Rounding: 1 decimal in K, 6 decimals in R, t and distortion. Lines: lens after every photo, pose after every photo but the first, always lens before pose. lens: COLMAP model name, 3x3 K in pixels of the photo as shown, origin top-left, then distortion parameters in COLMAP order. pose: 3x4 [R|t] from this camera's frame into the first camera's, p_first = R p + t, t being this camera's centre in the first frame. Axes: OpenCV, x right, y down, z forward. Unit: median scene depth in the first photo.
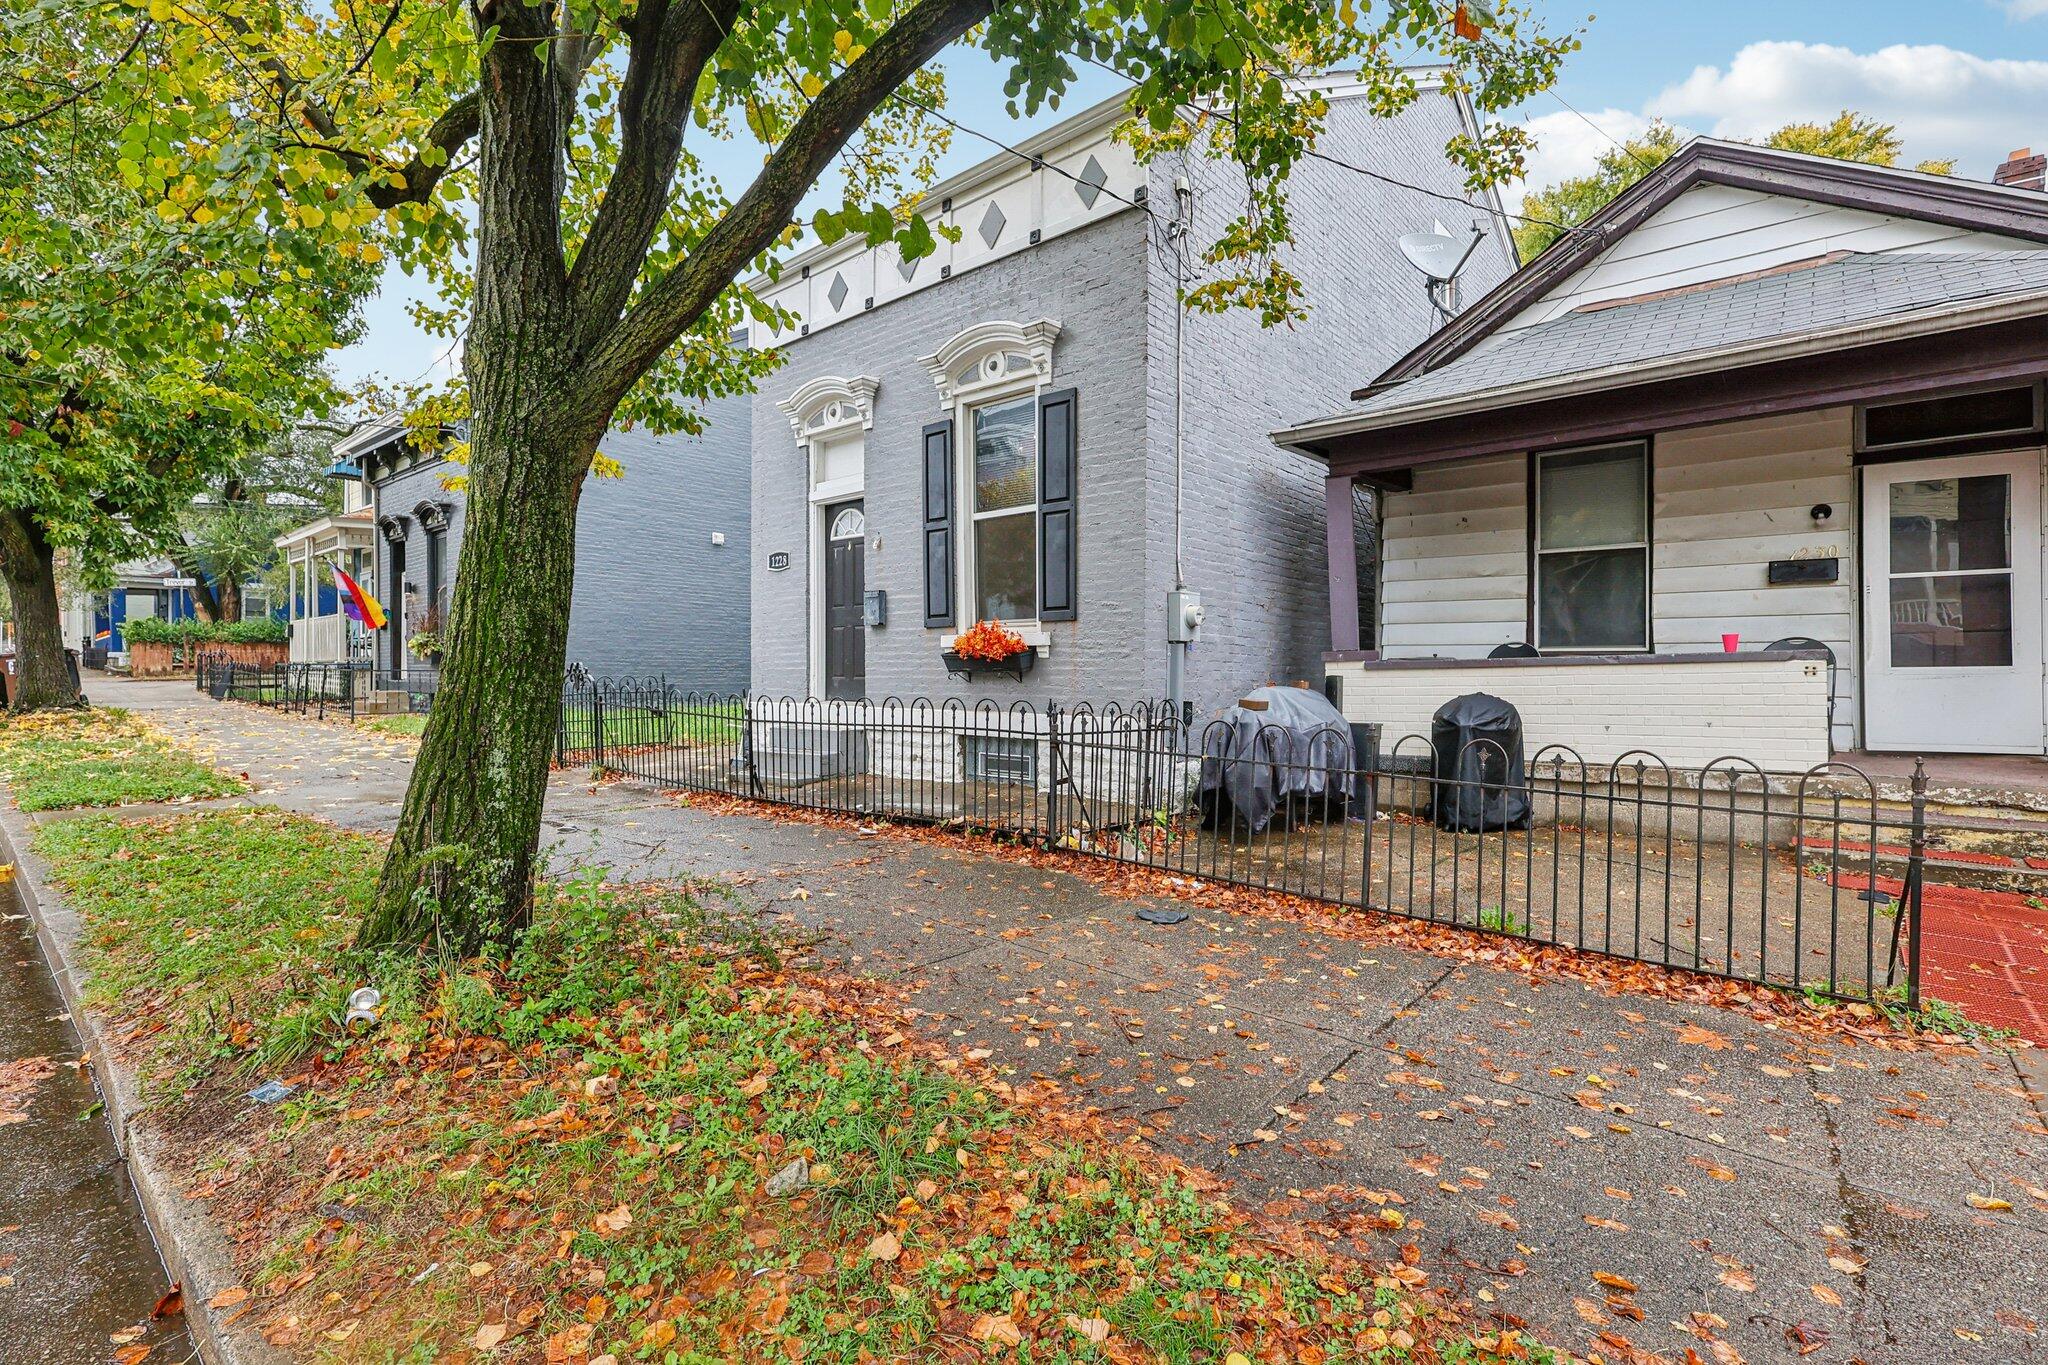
lens RADIAL K [[952.0, 0, 1021.1], [0, 952.0, 676.1], [0, 0, 1]] dist [0.001683, 0.000093]
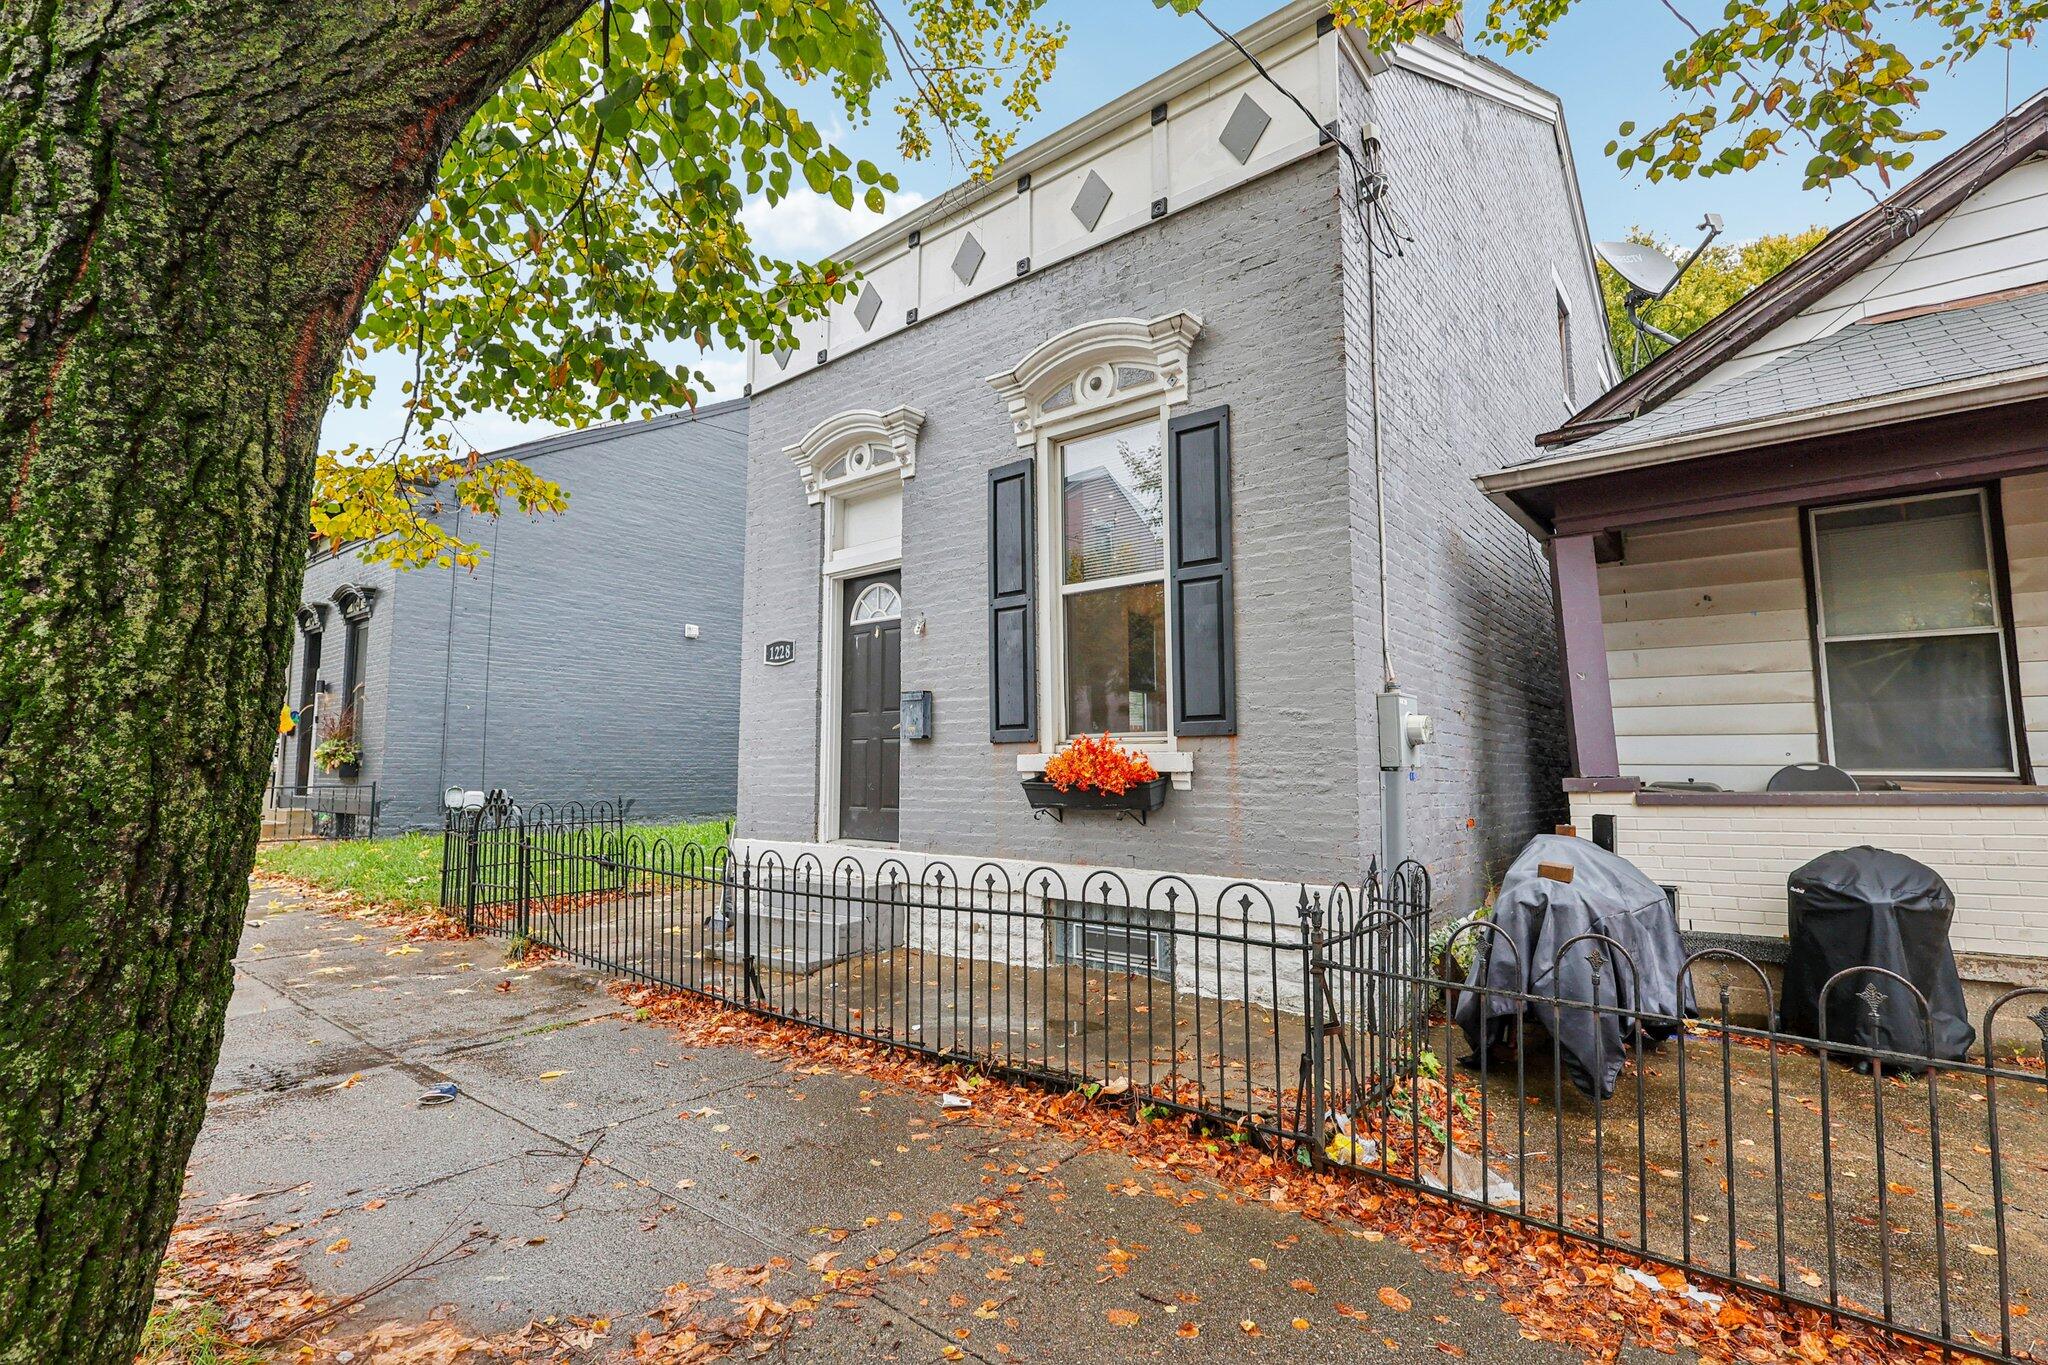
lens RADIAL K [[952.0, 0, 1021.1], [0, 952.0, 676.1], [0, 0, 1]] dist [0.001683, 0.000093]
pose [[0.999447, 0.001146, 0.033226, -0.105436], [0.002303, 0.994620, -0.103568, -0.027513], [-0.033166, 0.103588, 0.994067, 0.290508]]
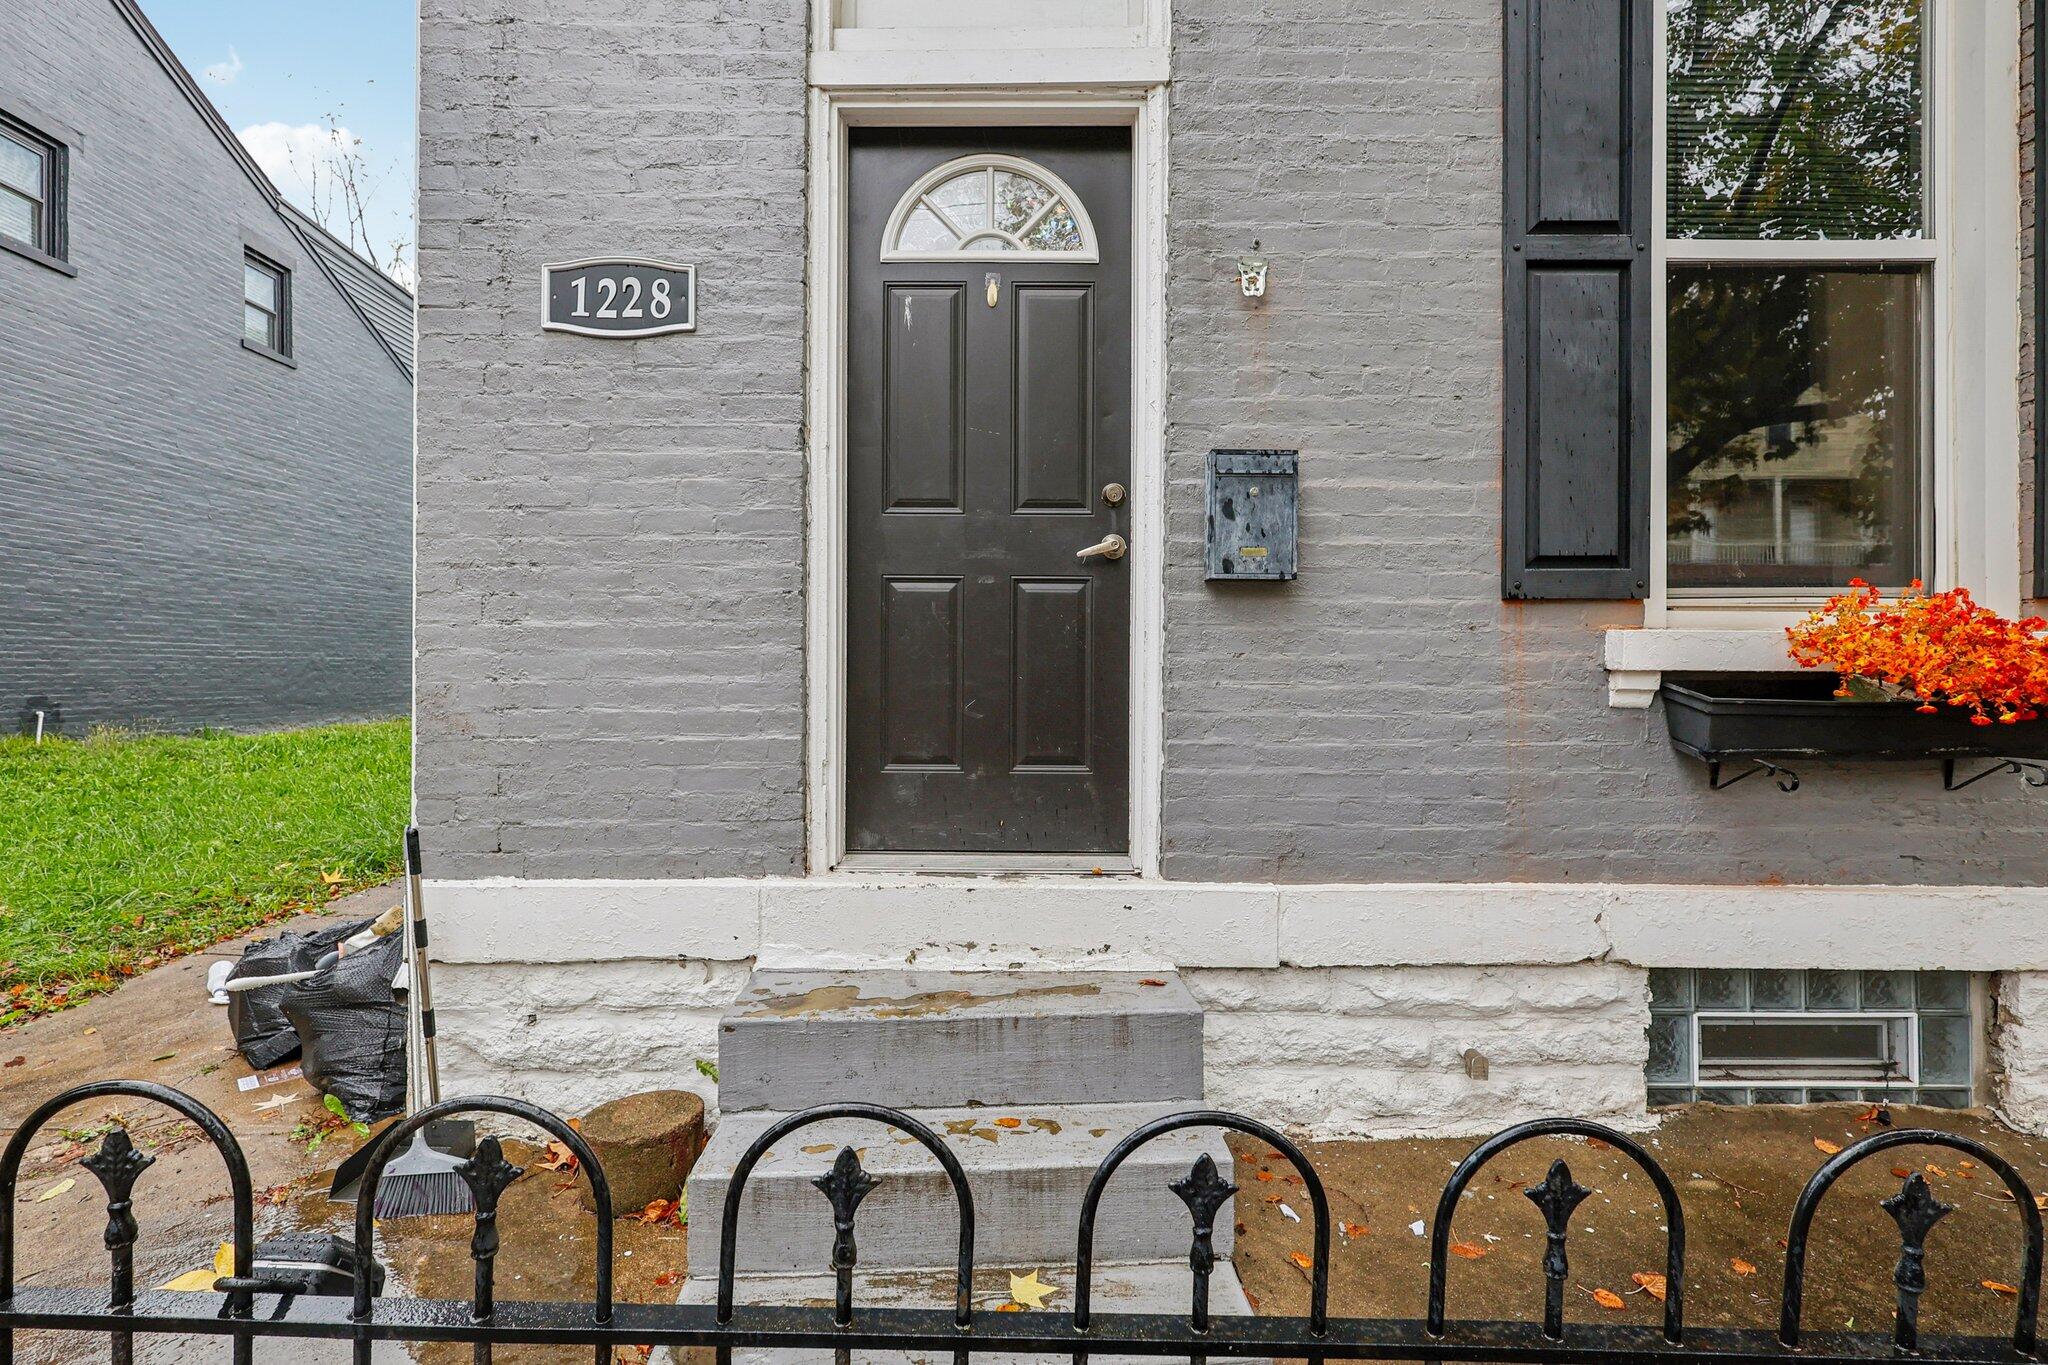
lens RADIAL K [[952.0, 0, 1021.1], [0, 952.0, 676.1], [0, 0, 1]] dist [0.001683, 0.000093]
pose [[0.752951, -0.000705, 0.658076, -0.409227], [0.000740, 1.000000, 0.000225, -0.028920], [-0.658076, 0.000317, 0.752951, 0.907391]]
